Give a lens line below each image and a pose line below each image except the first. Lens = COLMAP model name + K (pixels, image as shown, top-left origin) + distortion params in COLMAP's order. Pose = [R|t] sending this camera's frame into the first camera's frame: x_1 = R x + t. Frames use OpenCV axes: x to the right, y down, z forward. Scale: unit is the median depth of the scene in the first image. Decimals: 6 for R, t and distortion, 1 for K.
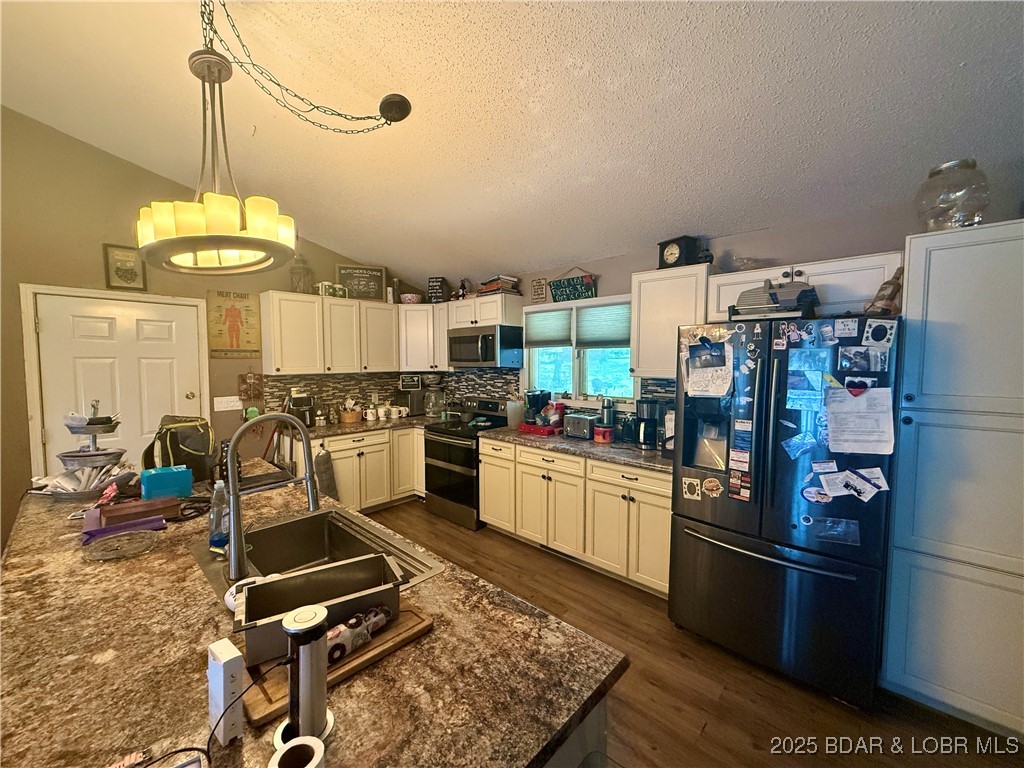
lens RADIAL K [[410.0, 0, 507.1], [0, 410.0, 383.5], [0, 0, 1]] dist [0.003151, -0.000072]
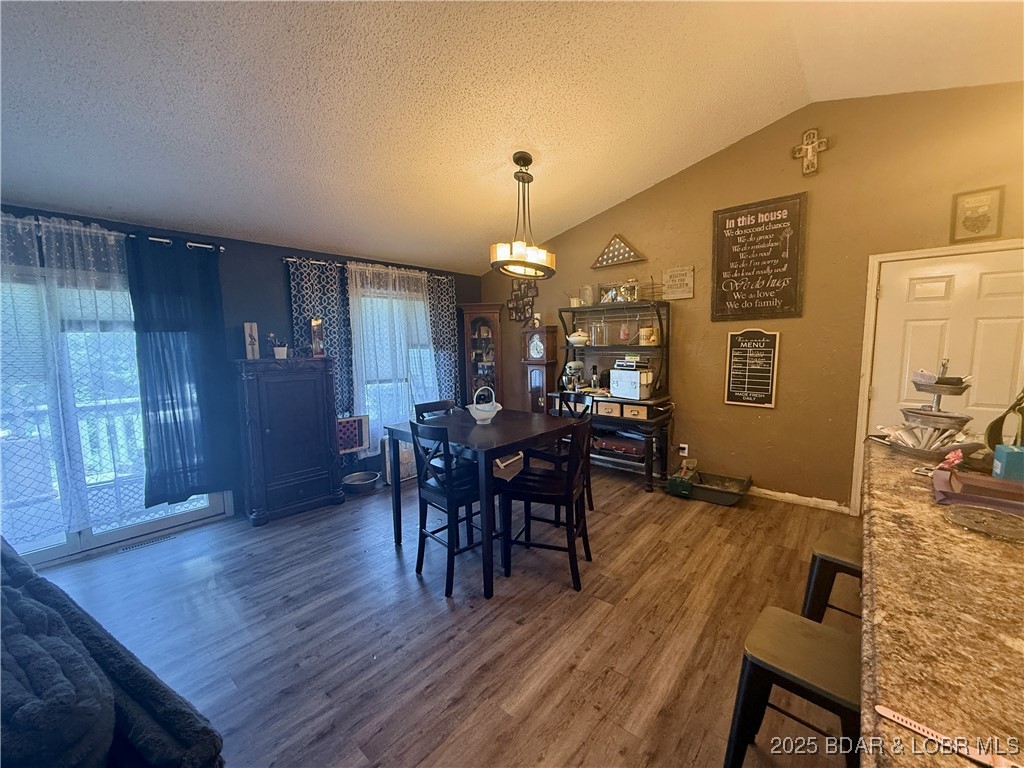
lens RADIAL K [[410.0, 0, 509.7], [0, 410.0, 384.4], [0, 0, 1]] dist [0.003151, -0.000072]
pose [[0.048152, 0.108112, -0.992972, -0.066261], [-0.037795, 0.993610, 0.106349, 0.022401], [0.998125, 0.032409, 0.051930, -0.027701]]
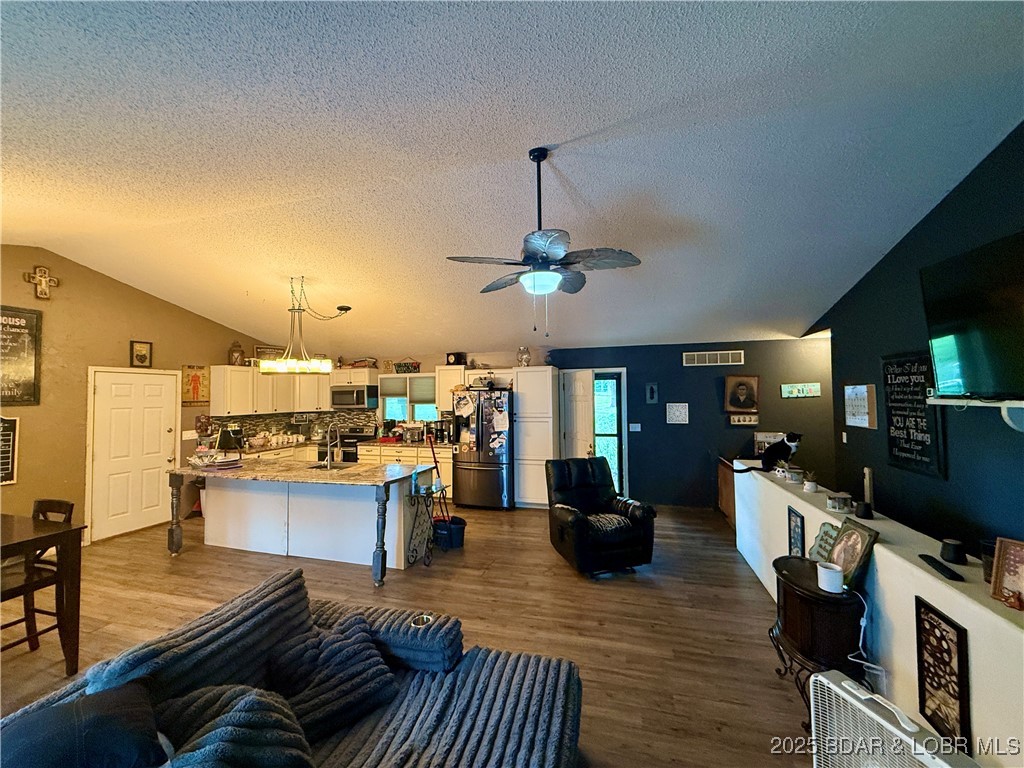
lens RADIAL K [[410.0, 0, 509.6], [0, 410.0, 382.6], [0, 0, 1]] dist [0.003151, -0.000072]
pose [[0.891163, 0.003668, 0.453669, -0.357359], [0.038251, 0.995799, -0.083191, 0.031527], [-0.452069, 0.091490, 0.887279, -1.179236]]
